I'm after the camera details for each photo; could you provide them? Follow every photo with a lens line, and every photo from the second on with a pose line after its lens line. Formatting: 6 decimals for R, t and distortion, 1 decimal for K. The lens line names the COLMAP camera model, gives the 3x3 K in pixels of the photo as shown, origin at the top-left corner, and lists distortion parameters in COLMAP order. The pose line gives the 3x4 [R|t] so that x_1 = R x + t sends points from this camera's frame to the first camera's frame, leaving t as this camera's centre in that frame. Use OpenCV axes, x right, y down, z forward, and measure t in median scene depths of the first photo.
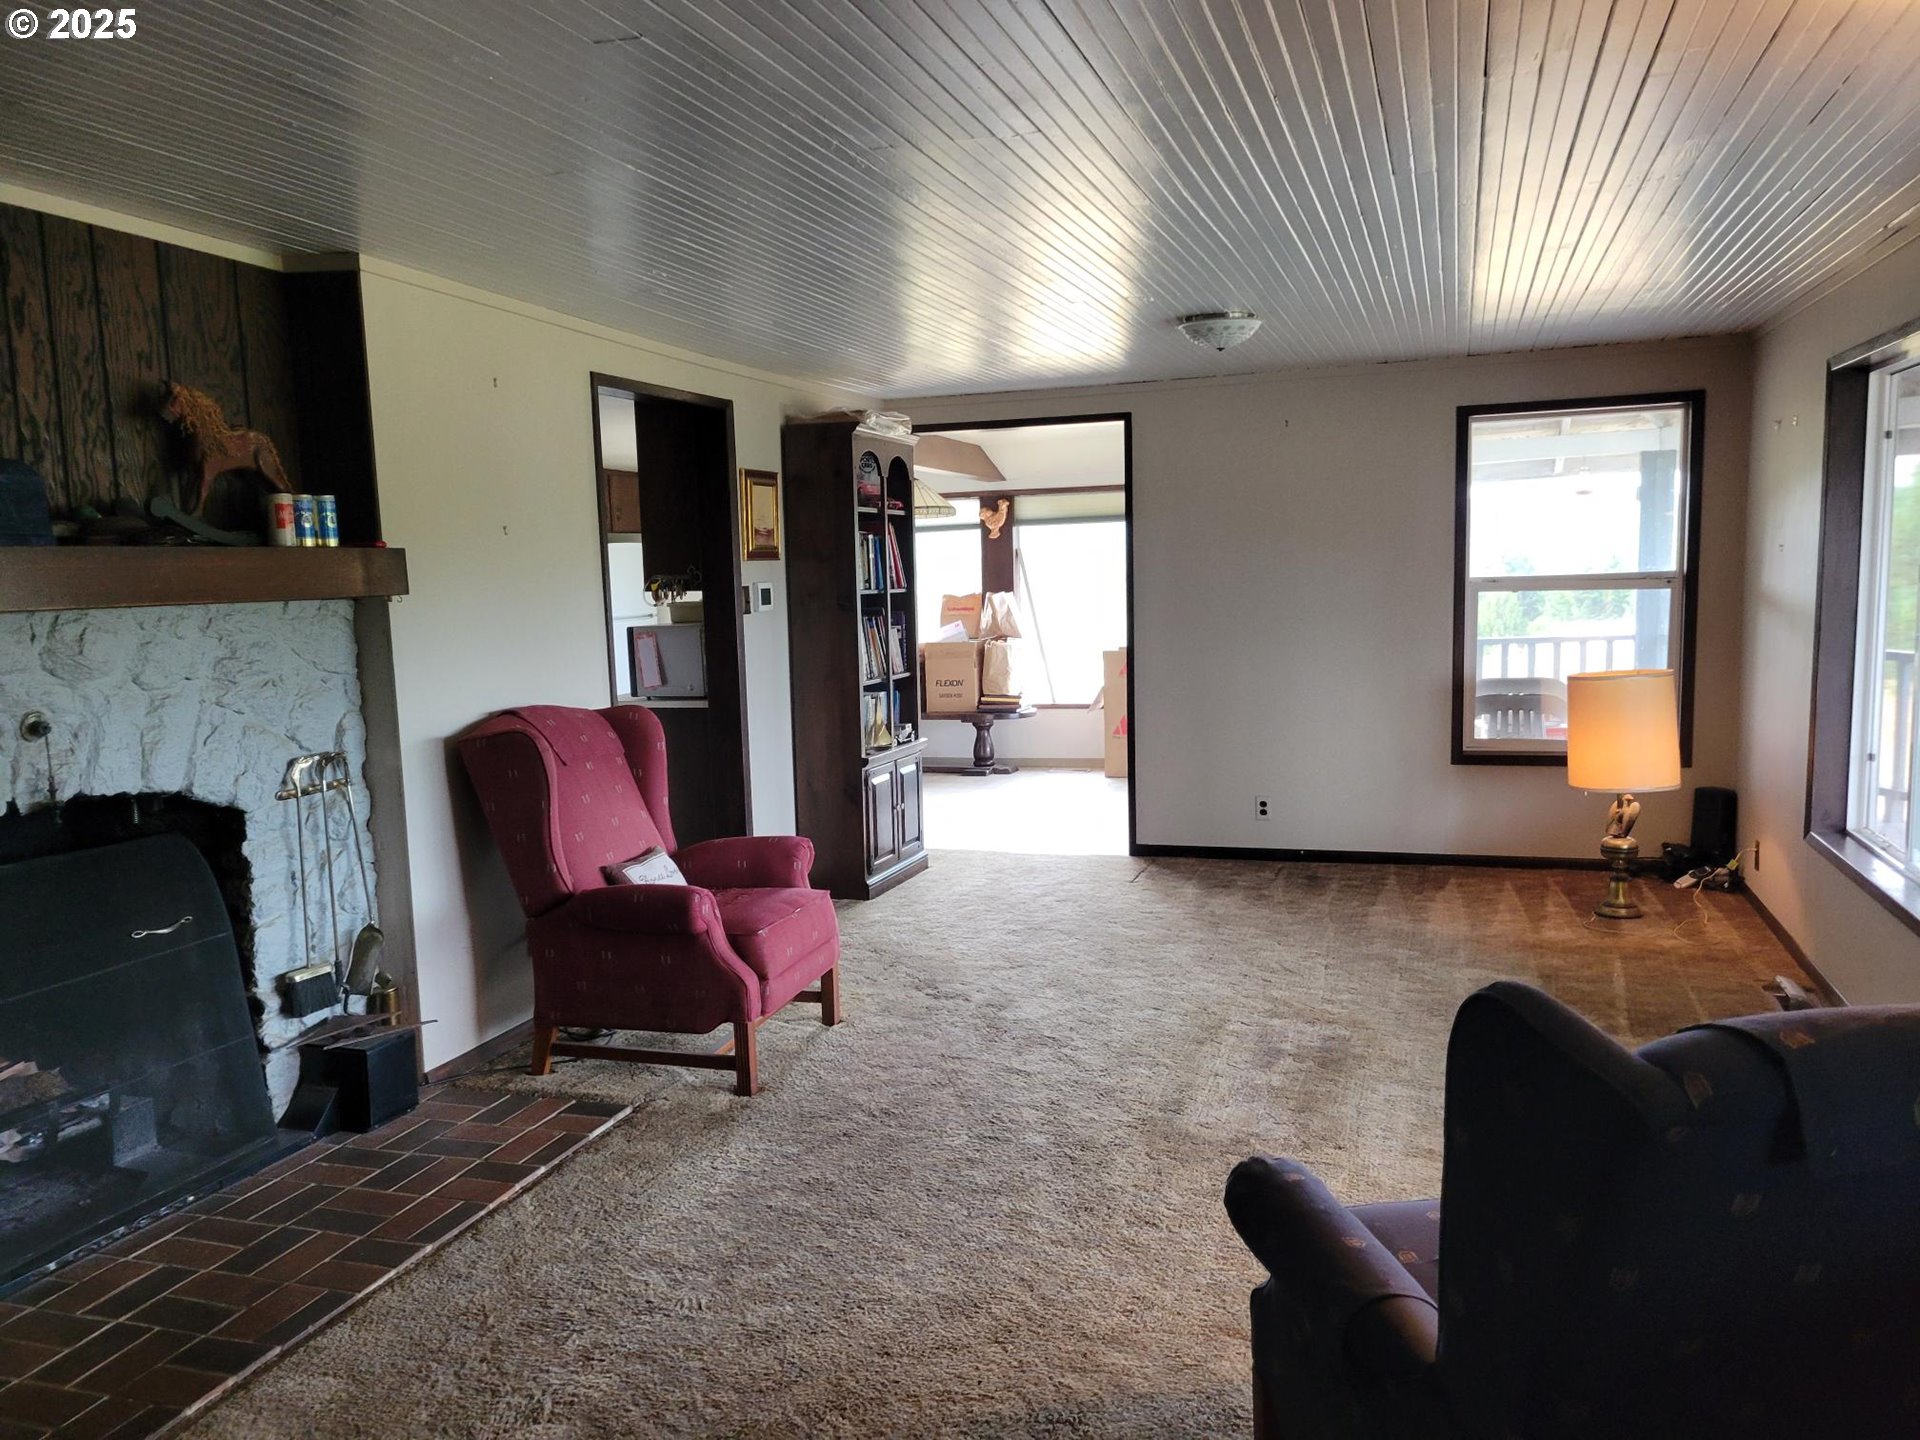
lens RADIAL K [[1457.6, 0, 988.9], [0, 1457.6, 731.5], [0, 0, 1]] dist [0.069404, -0.053748]
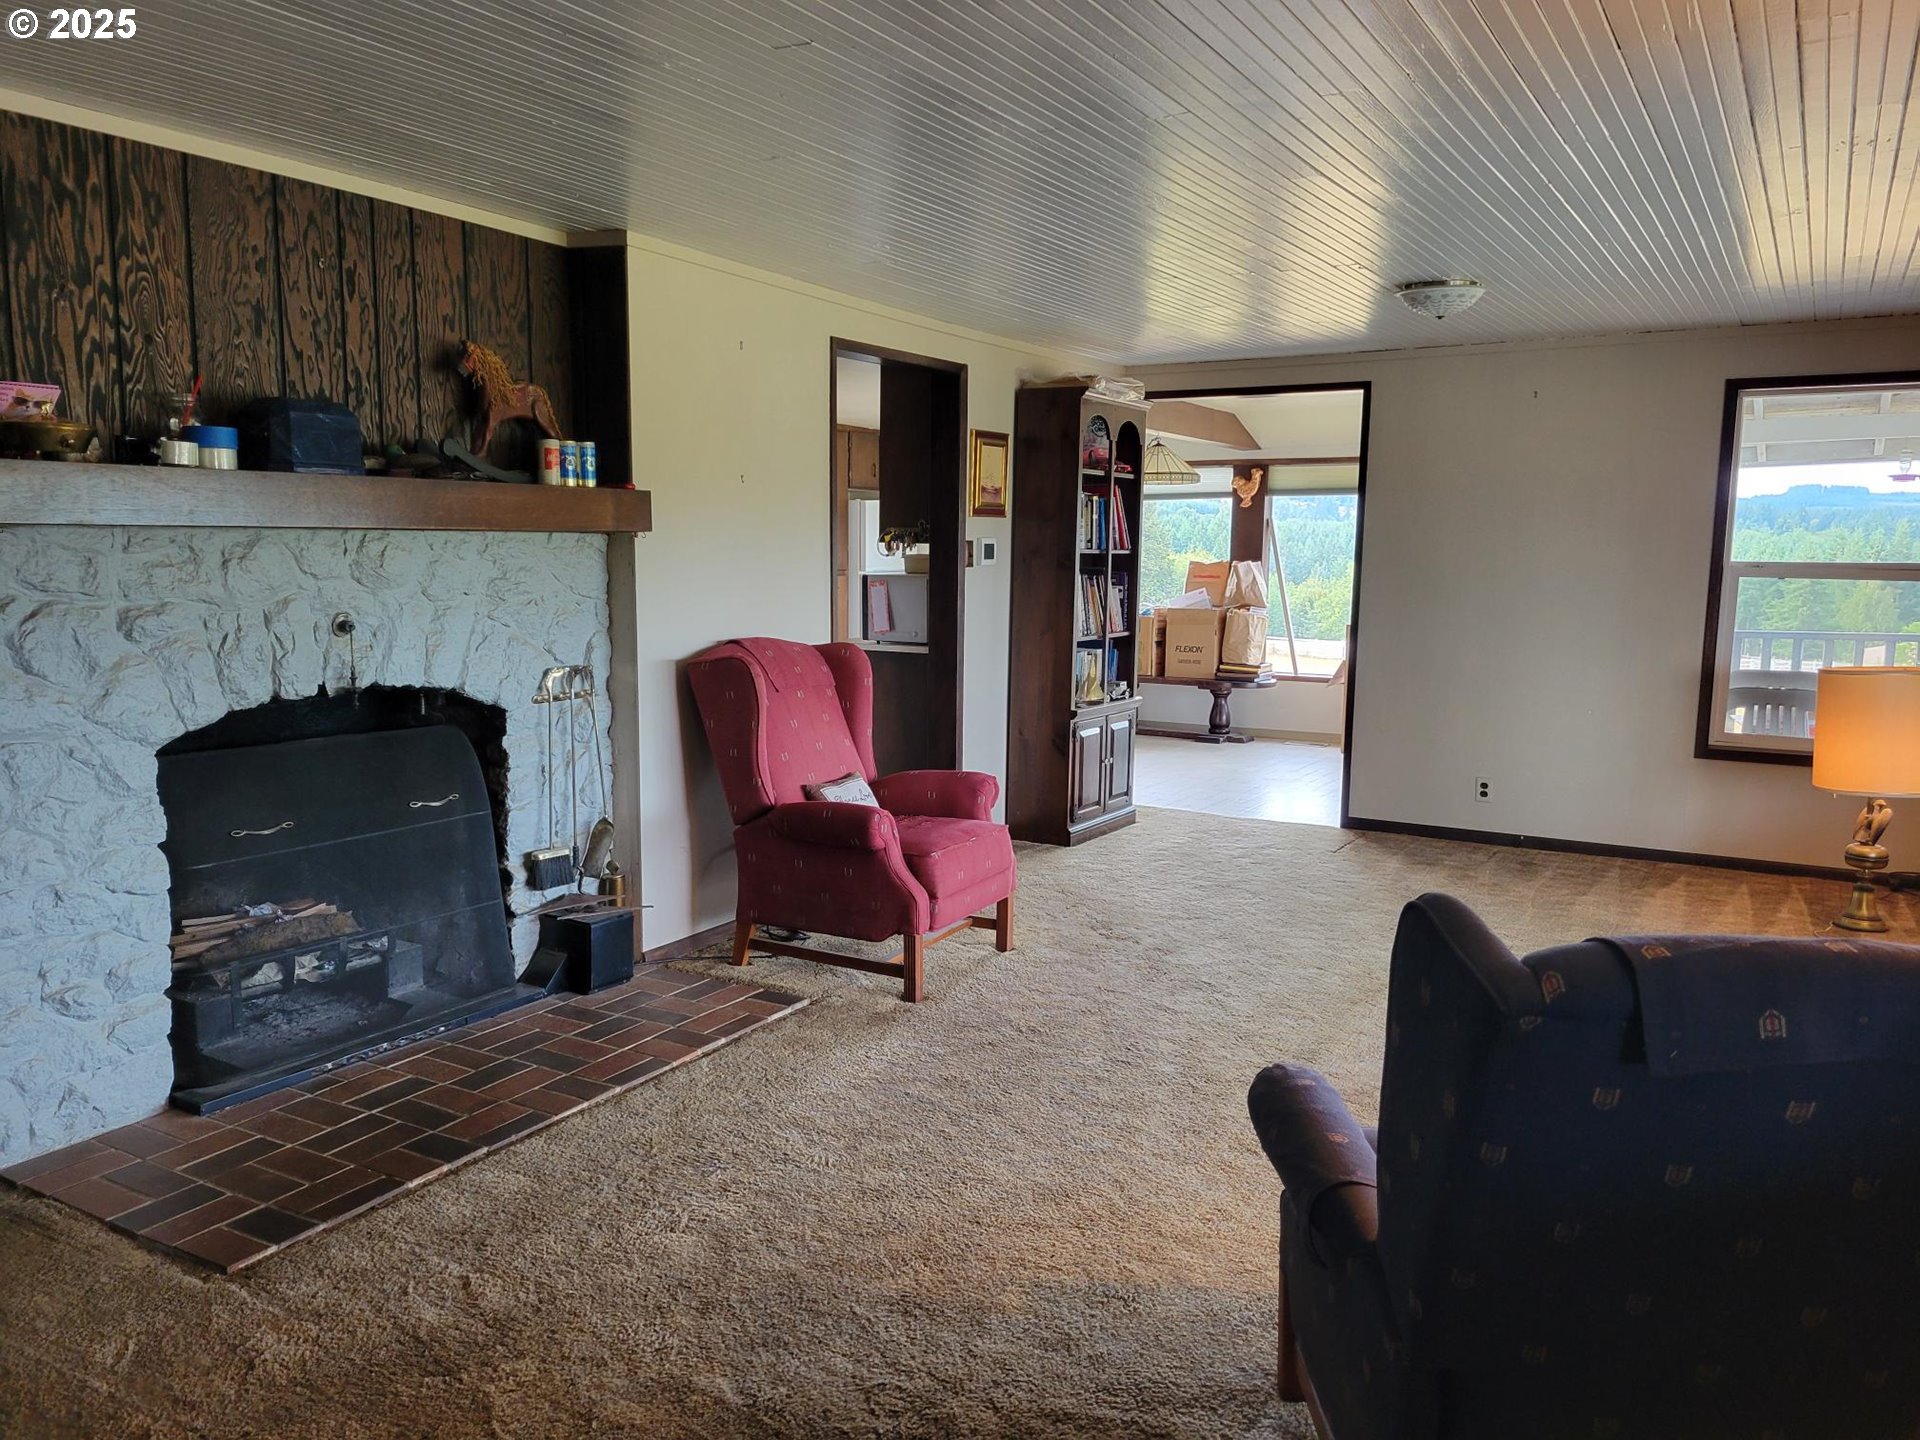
lens RADIAL K [[1462.5, 0, 960.0], [0, 1462.5, 720.0], [0, 0, 1]] dist [0.065836, -0.037192]
pose [[0.975622, 0.065215, -0.209543, 0.087977], [-0.062612, 0.997856, 0.019039, 0.016129], [0.210335, -0.005455, 0.977614, -0.061592]]
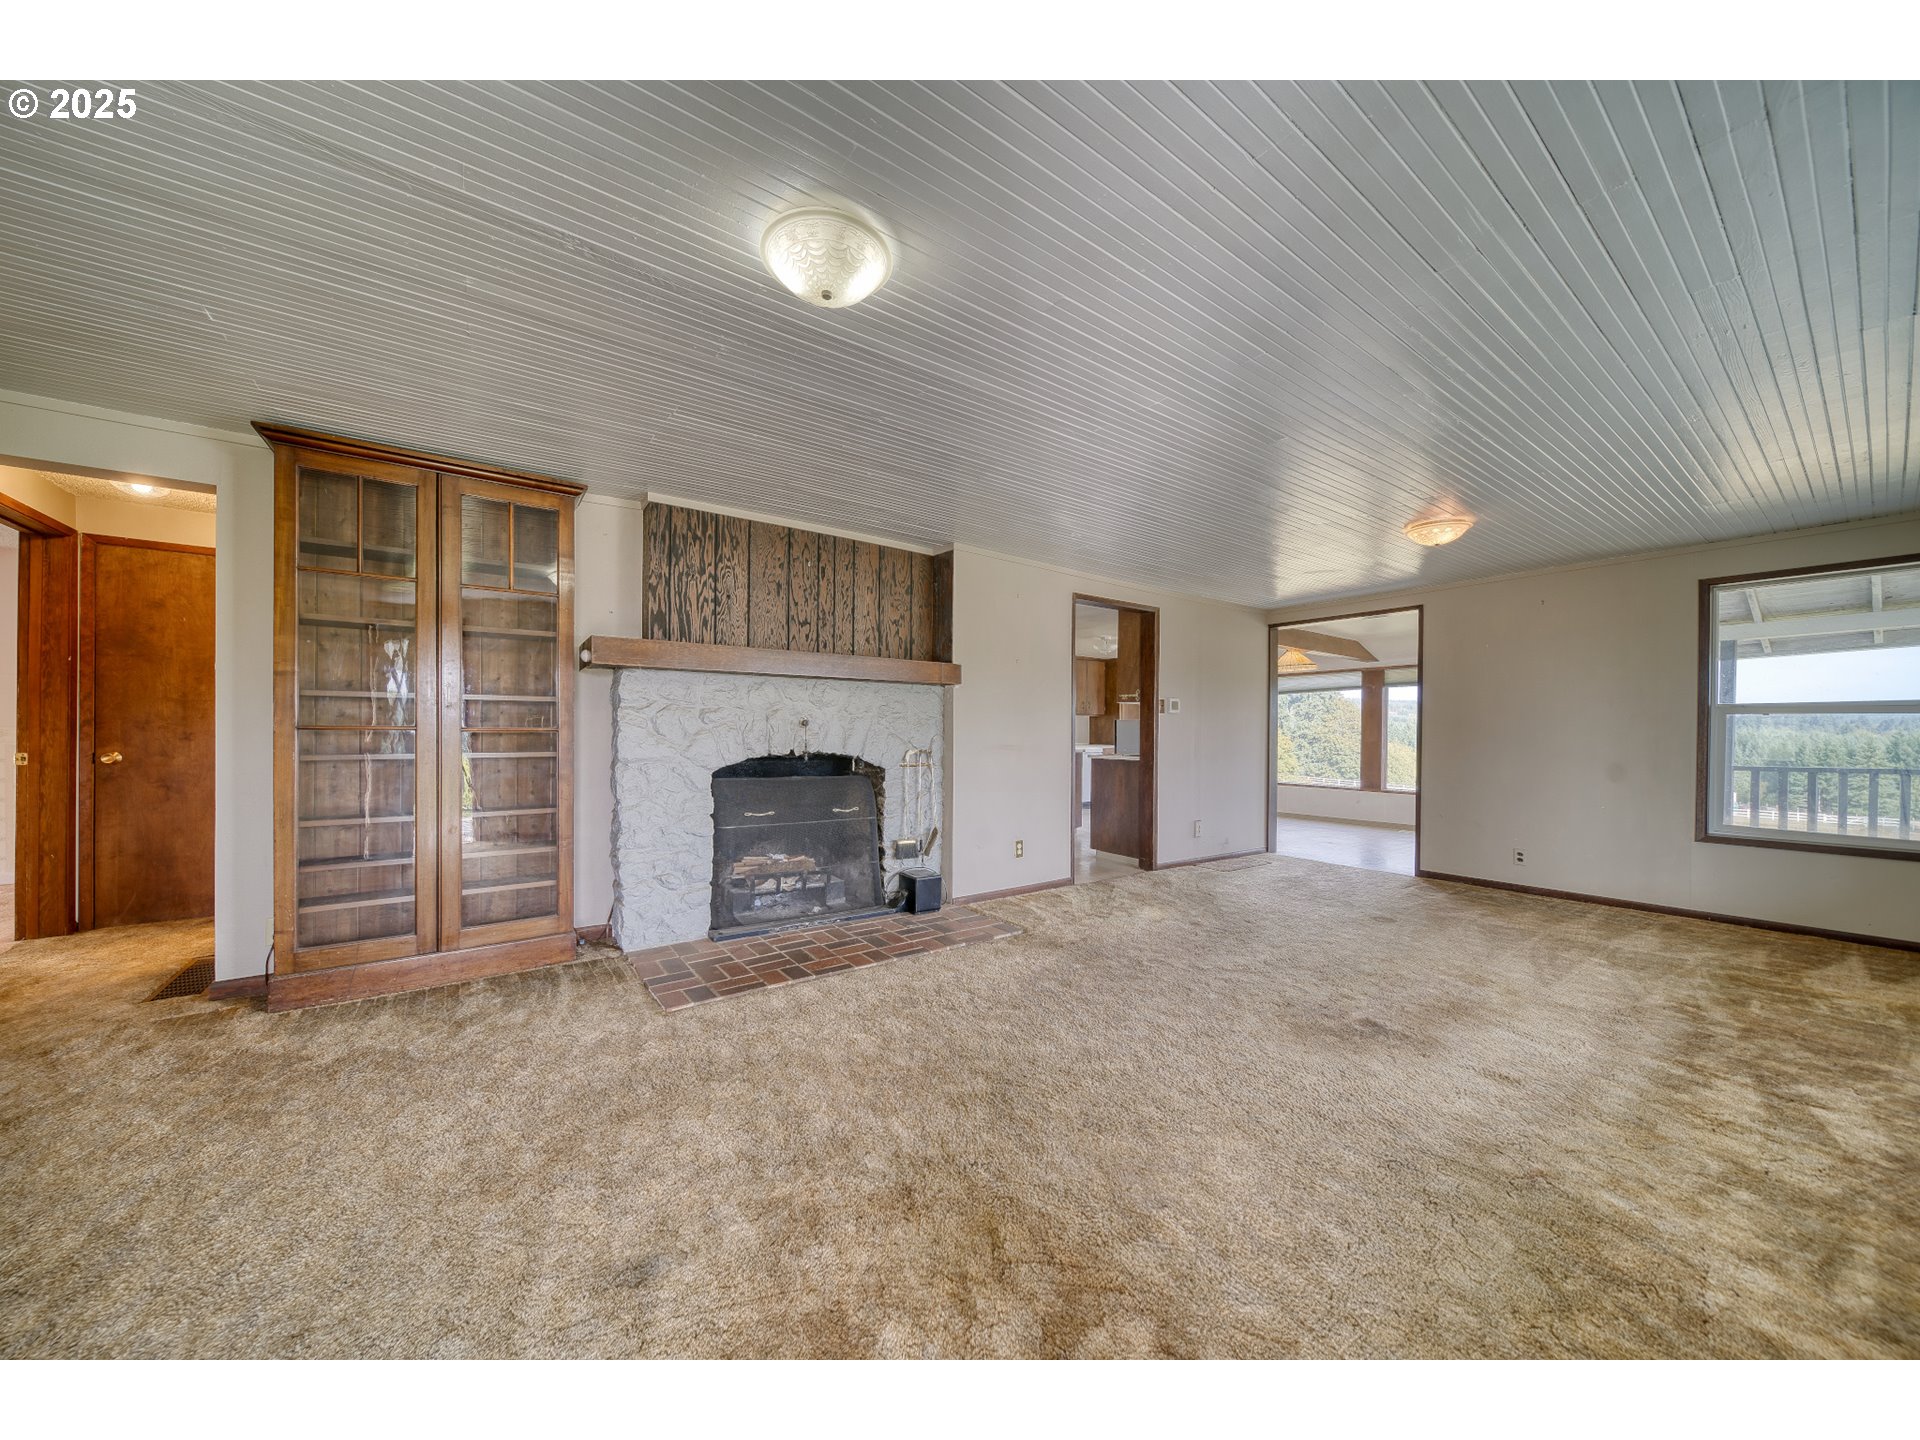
lens RADIAL K [[684.3, 0, 943.7], [0, 684.3, 728.0], [0, 0, 1]] dist [-0.000878, -0.000130]
pose [[0.801422, 0.032247, -0.597229, 0.228593], [-0.099427, 0.991834, -0.079867, 0.063655], [0.589777, 0.123388, 0.798085, 0.144158]]
